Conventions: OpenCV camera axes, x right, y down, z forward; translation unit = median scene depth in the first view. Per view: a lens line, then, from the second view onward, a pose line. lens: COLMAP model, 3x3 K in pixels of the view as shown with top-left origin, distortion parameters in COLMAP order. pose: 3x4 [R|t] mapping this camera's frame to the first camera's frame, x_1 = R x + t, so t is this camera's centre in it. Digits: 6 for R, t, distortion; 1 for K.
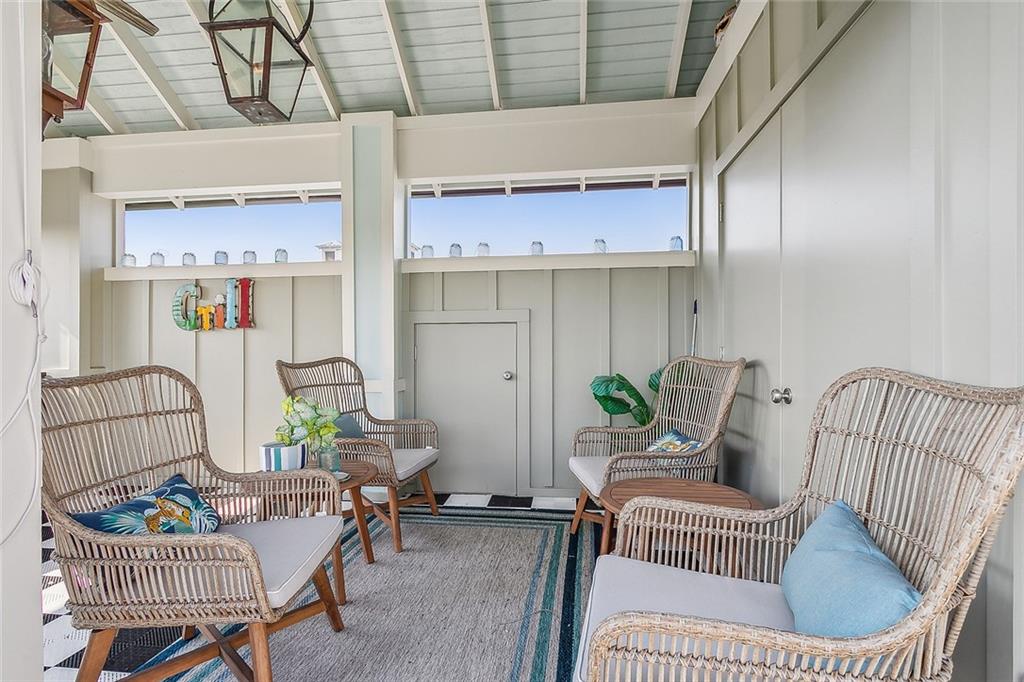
lens RADIAL K [[505.4, 0, 512.2], [0, 505.4, 346.5], [0, 0, 1]] dist [-0.000515, 0.001182]
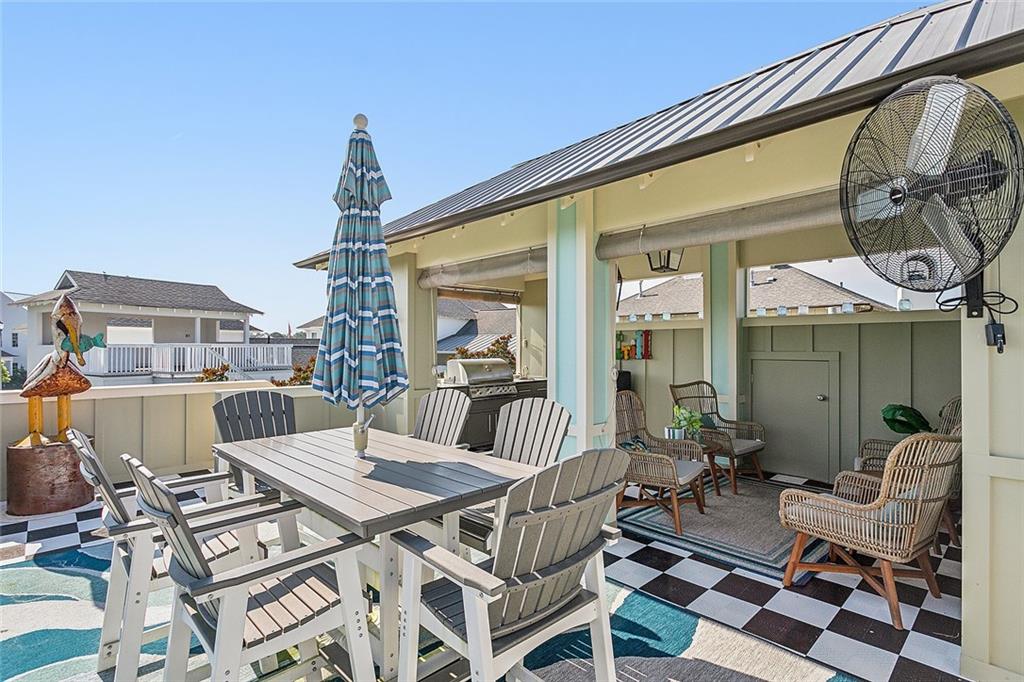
lens RADIAL K [[505.4, 0, 512.2], [0, 505.4, 346.5], [0, 0, 1]] dist [-0.000515, 0.001182]
pose [[0.774355, 0.006207, -0.632721, 0.238625], [0.004029, 0.999883, 0.014741, -0.122092], [0.632738, -0.013964, 0.774240, -0.717873]]
